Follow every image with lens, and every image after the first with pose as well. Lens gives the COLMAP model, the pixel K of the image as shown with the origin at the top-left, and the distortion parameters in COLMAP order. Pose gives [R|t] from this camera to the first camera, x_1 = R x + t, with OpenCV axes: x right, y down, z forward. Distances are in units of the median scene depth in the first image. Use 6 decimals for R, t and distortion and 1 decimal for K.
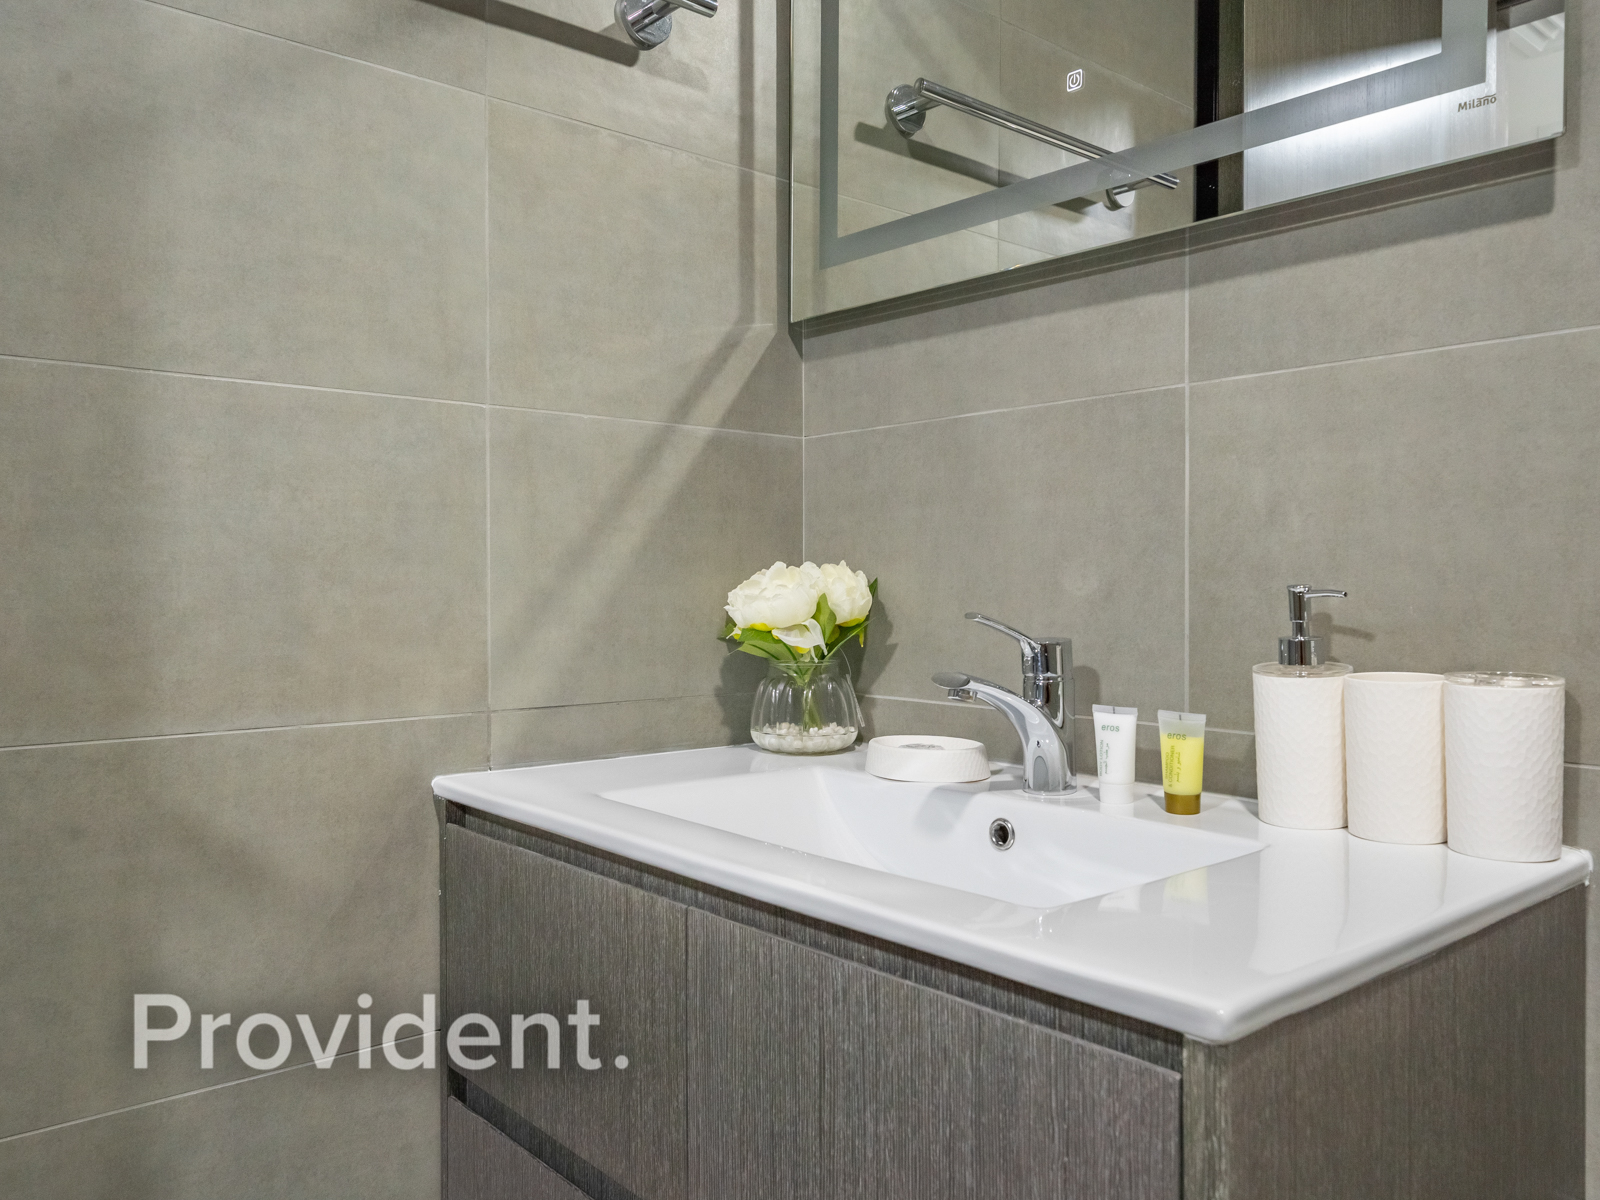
lens RADIAL K [[1241.9, 0, 827.9], [0, 1241.9, 596.4], [0, 0, 1]] dist [0.000971, 0.003988]
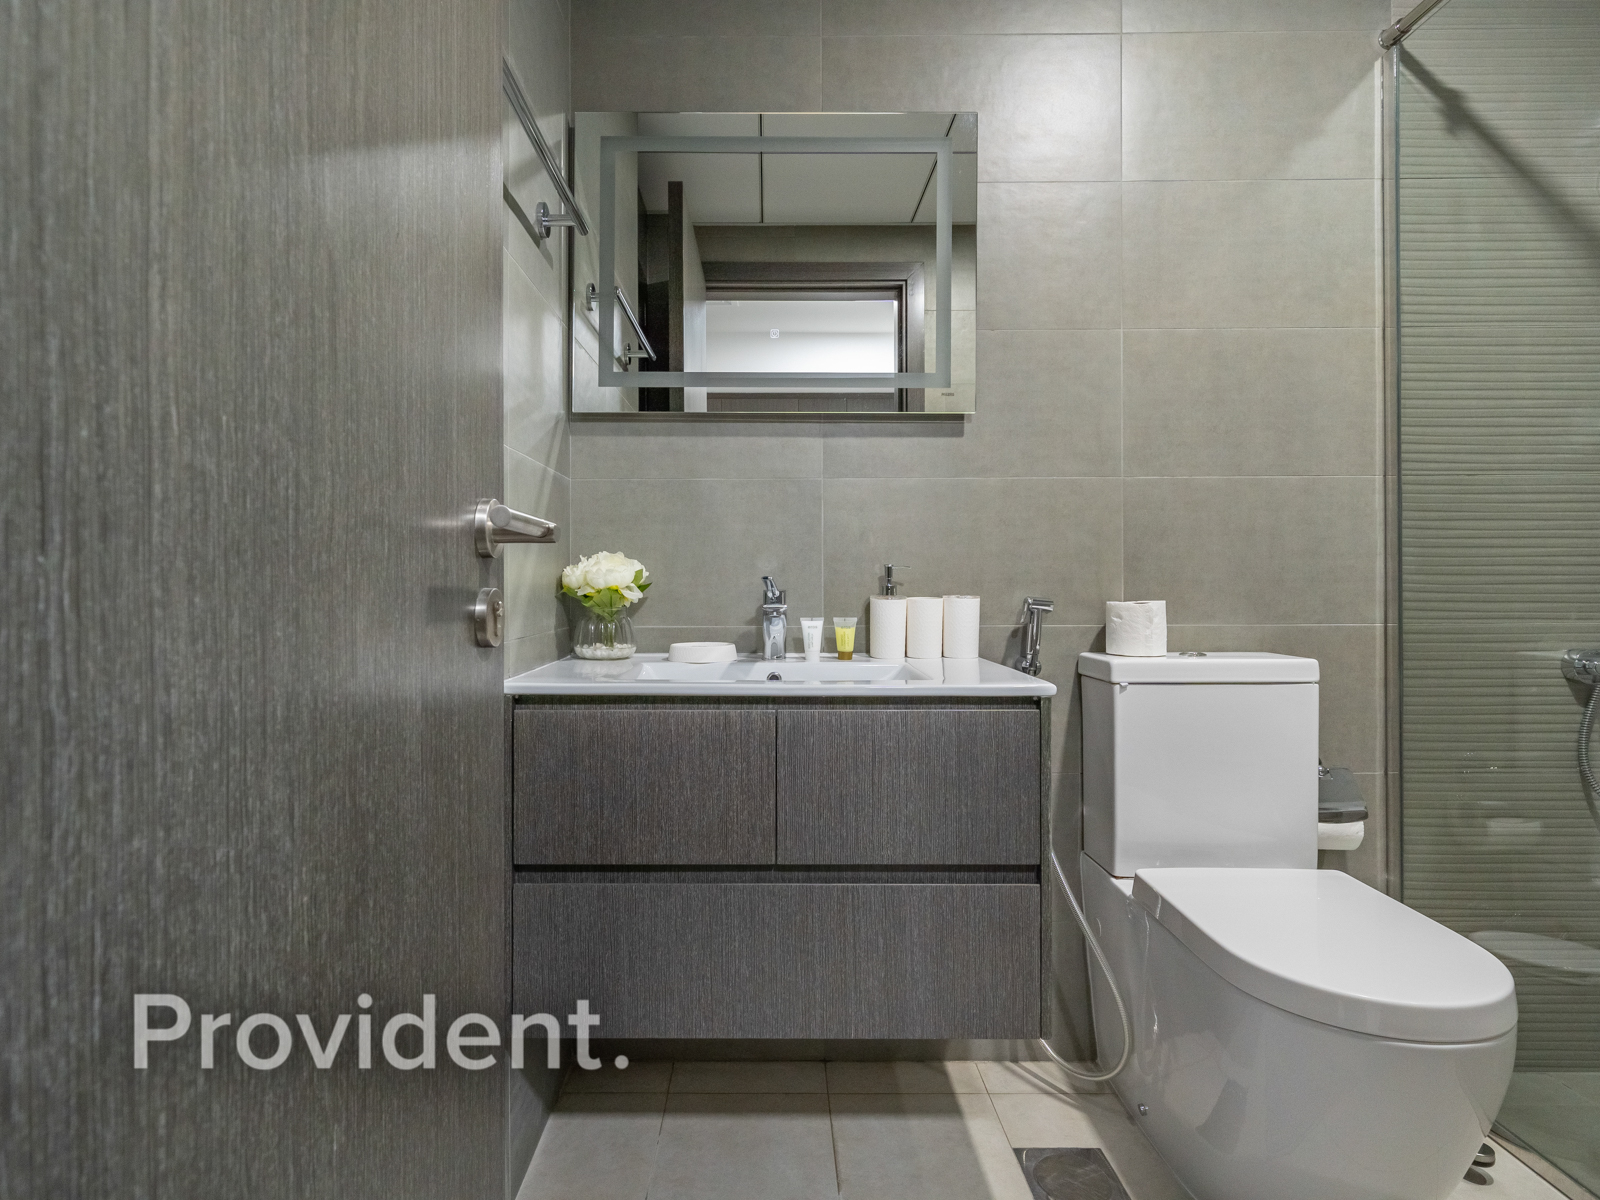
lens RADIAL K [[831.4, 0, 764.9], [0, 831.4, 582.6], [0, 0, 1]] dist [0.002245, -0.000881]
pose [[0.647061, -0.001271, 0.762437, -0.986687], [0.010750, 0.999914, -0.007456, 0.034776], [-0.762362, 0.013020, 0.647020, 0.077390]]
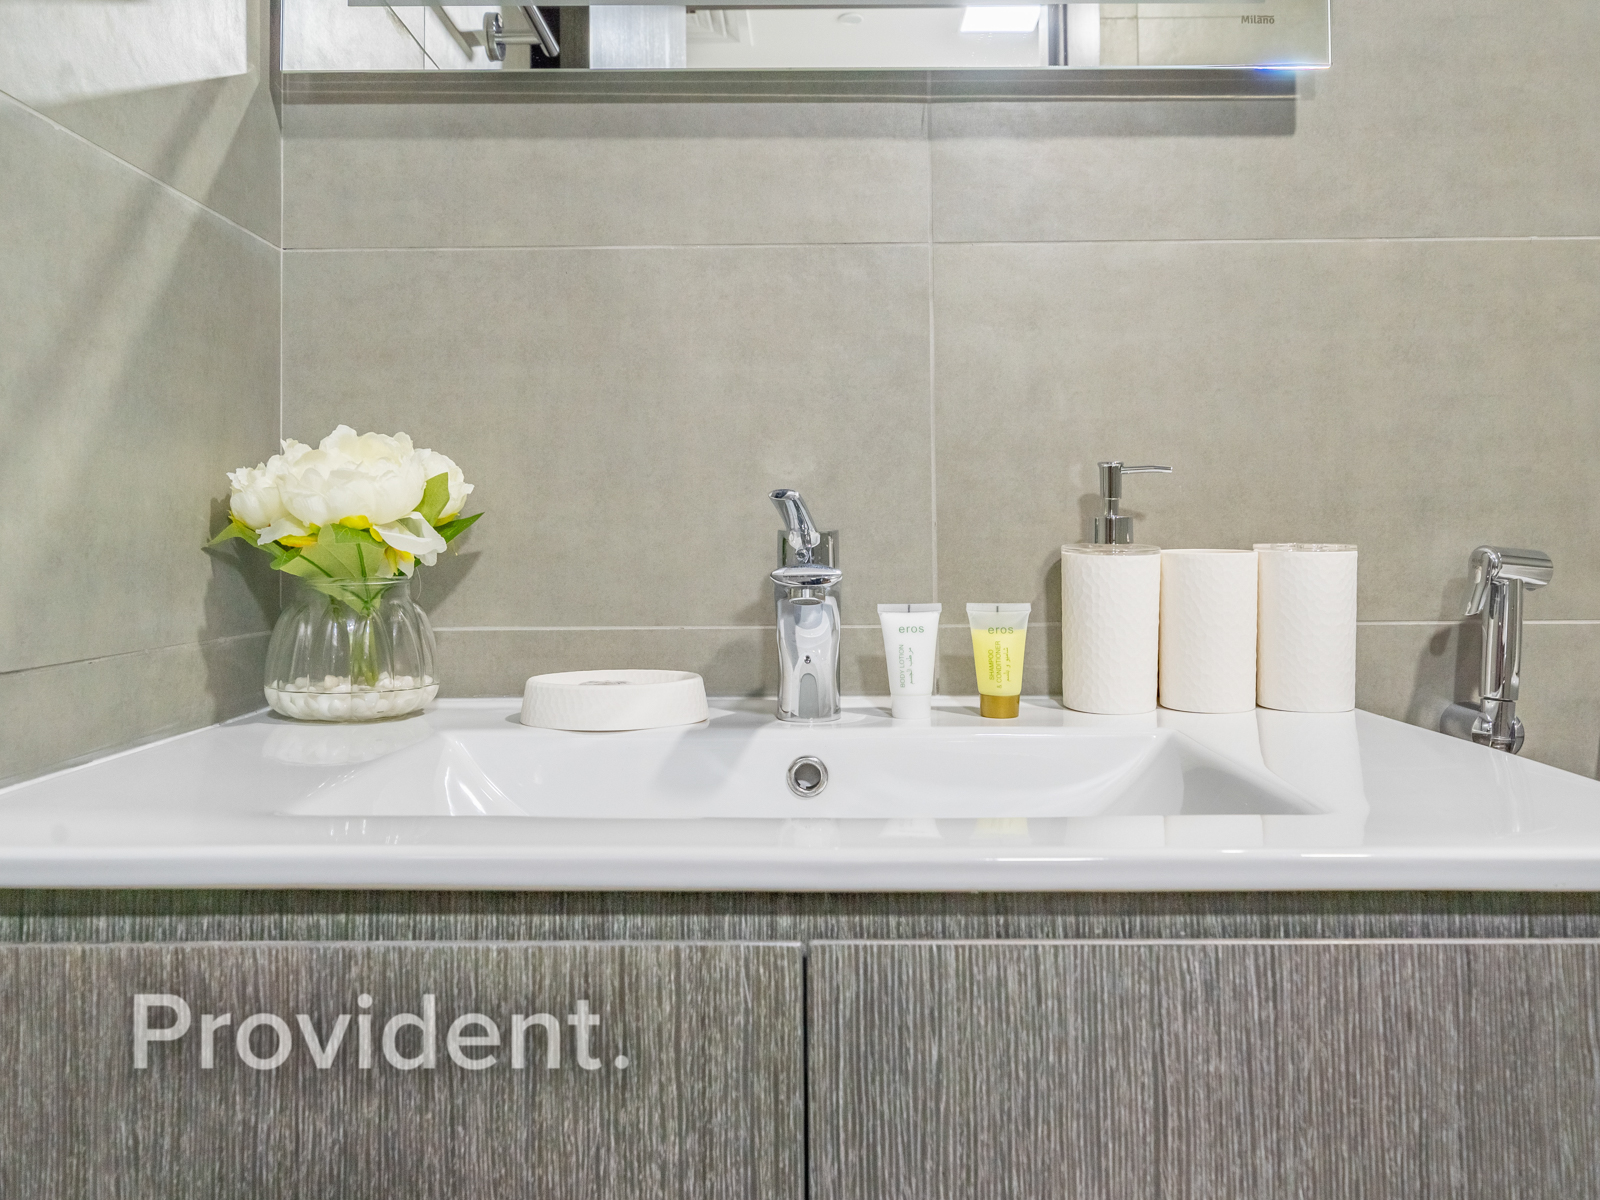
lens RADIAL K [[1241.9, 0, 780.9], [0, 1241.9, 509.7], [0, 0, 1]] dist [0.000971, 0.003988]
pose [[0.663082, 0.016474, 0.748366, -0.463190], [0.015041, 0.999263, -0.035325, 0.052907], [-0.748396, 0.034680, 0.662345, 0.499457]]
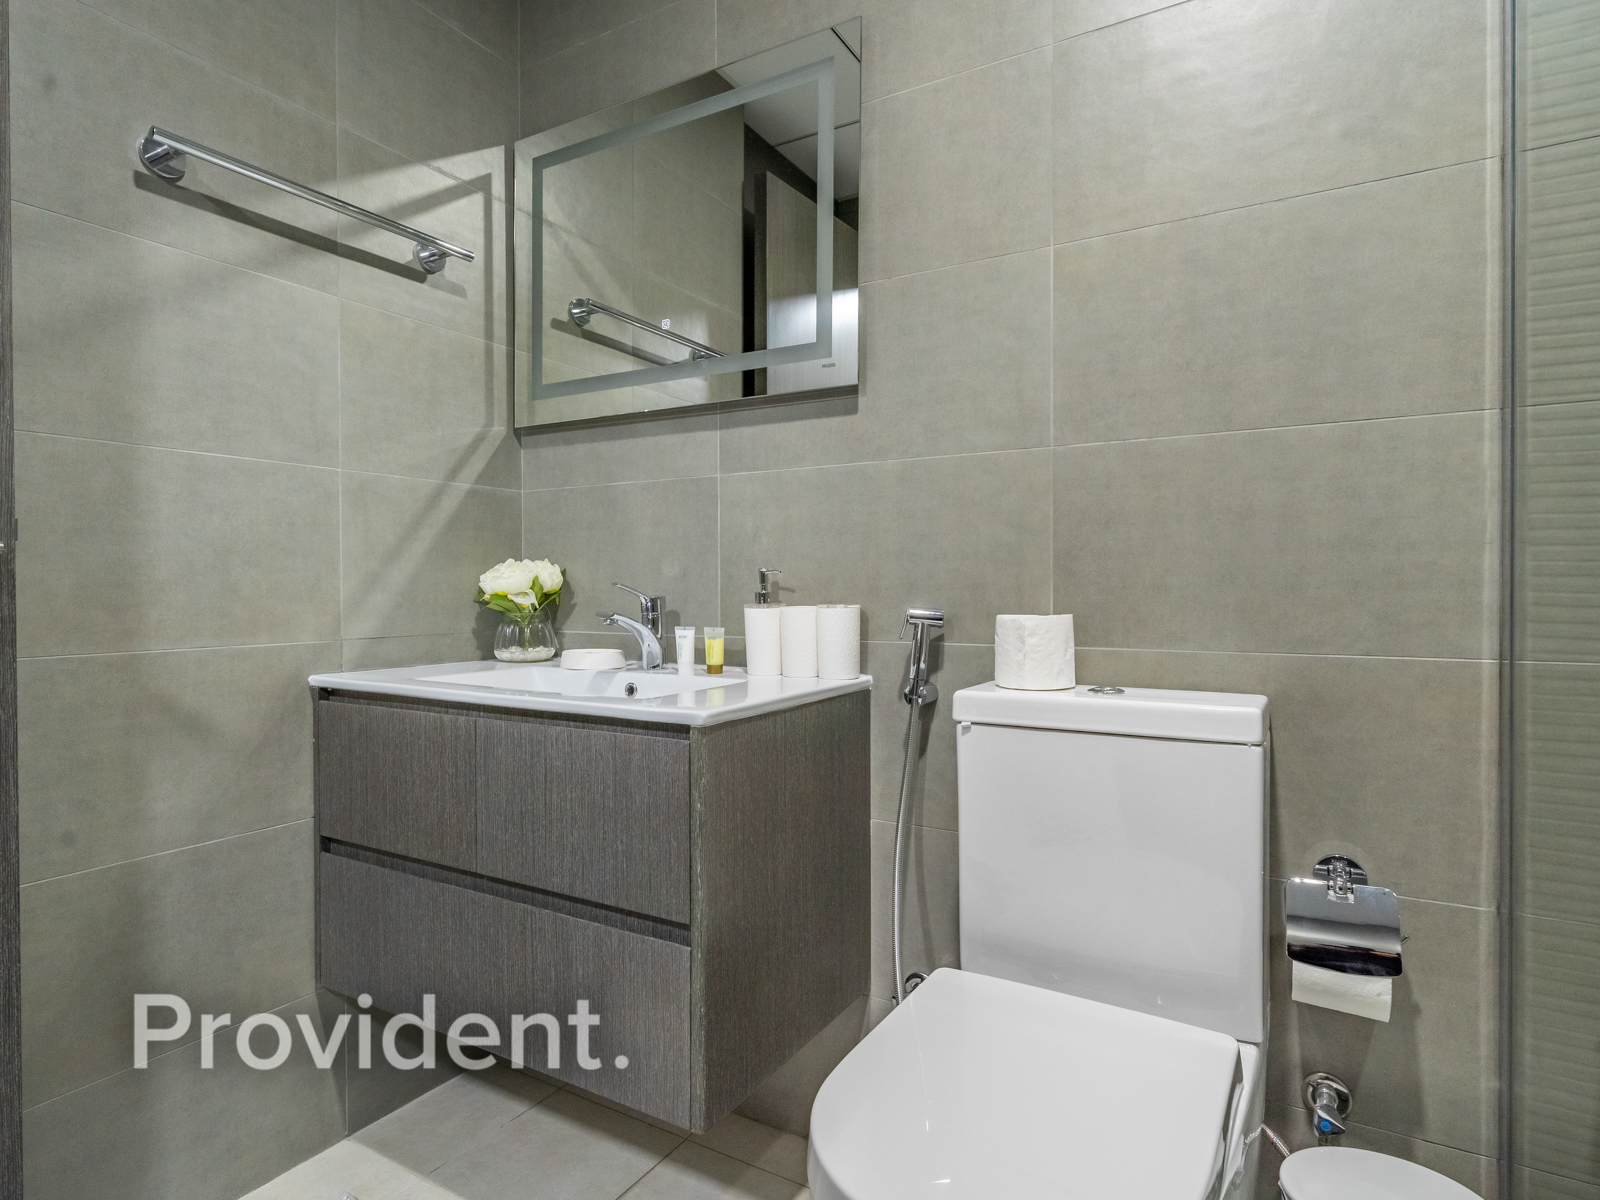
lens RADIAL K [[888.9, 0, 825.4], [0, 888.9, 595.0], [0, 0, 1]] dist [0.000179, 0.002246]
pose [[0.944622, -0.004502, 0.328130, -0.038596], [0.005356, 0.999984, -0.001701, 0.038516], [-0.328117, 0.003364, 0.944631, -0.503902]]
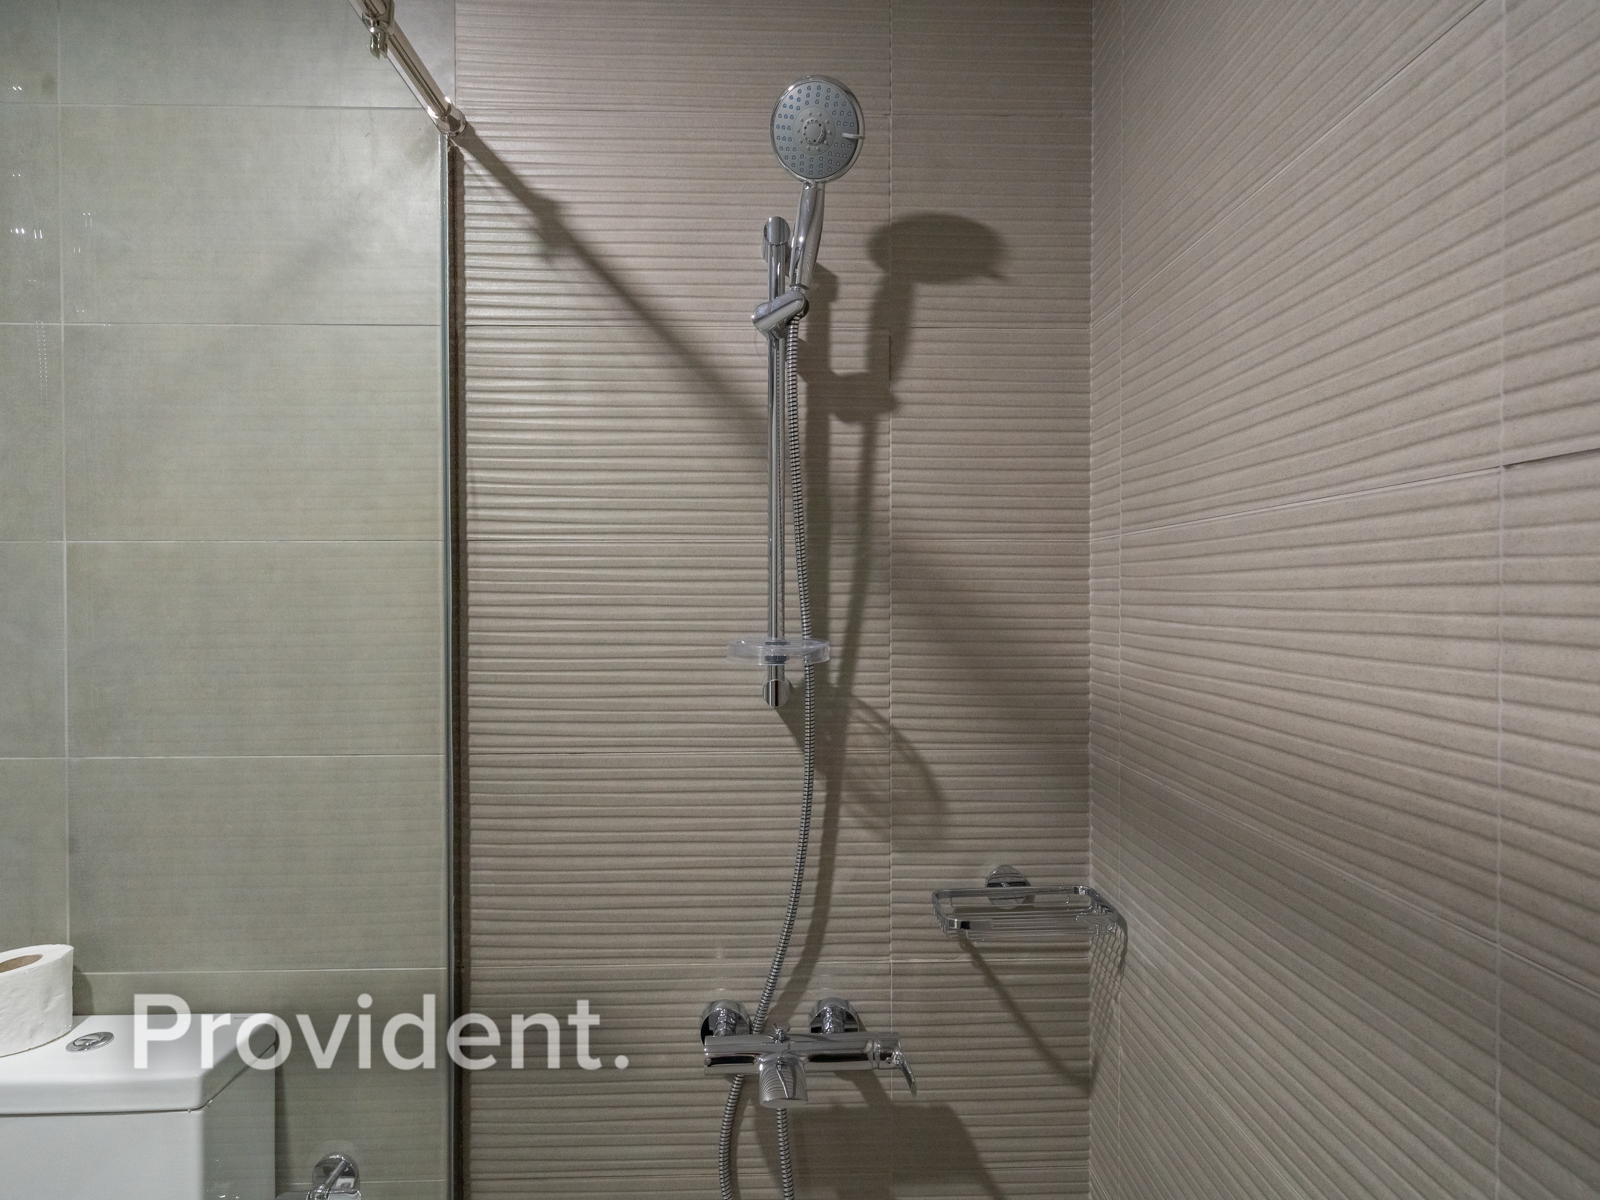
lens RADIAL K [[898.9, 0, 808.5], [0, 898.9, 603.0], [0, 0, 1]] dist [-0.010009, -0.002721]
pose [[0.613179, -0.008242, 0.789901, 0.357955], [0.008812, 0.999955, 0.003593, -0.373286], [-0.789895, 0.004757, 0.613224, -0.913697]]
